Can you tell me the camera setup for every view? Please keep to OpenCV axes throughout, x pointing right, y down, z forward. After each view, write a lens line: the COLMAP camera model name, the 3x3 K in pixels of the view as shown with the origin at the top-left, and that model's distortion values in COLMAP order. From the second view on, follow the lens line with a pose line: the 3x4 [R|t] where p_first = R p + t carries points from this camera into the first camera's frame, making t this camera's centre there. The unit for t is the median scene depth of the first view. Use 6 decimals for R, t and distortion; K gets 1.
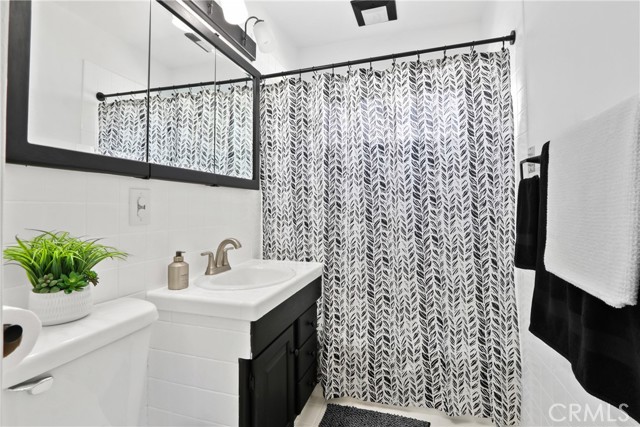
lens RADIAL K [[296.5, 0, 325.5], [0, 296.5, 212.8], [0, 0, 1]] dist [-0.011557, 0.000321]
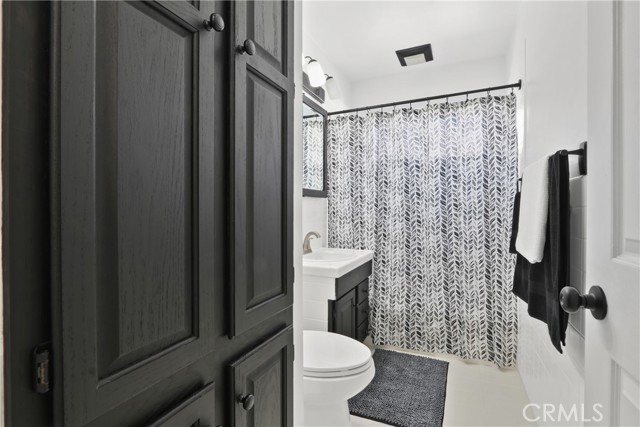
lens RADIAL K [[303.4, 0, 322.3], [0, 303.4, 224.5], [0, 0, 1]] dist [-0.015596, 0.000143]
pose [[0.991247, 0.010579, -0.131599, -0.063037], [-0.005862, 0.999328, 0.036177, -0.004174], [0.131893, -0.035089, 0.990643, -0.469539]]
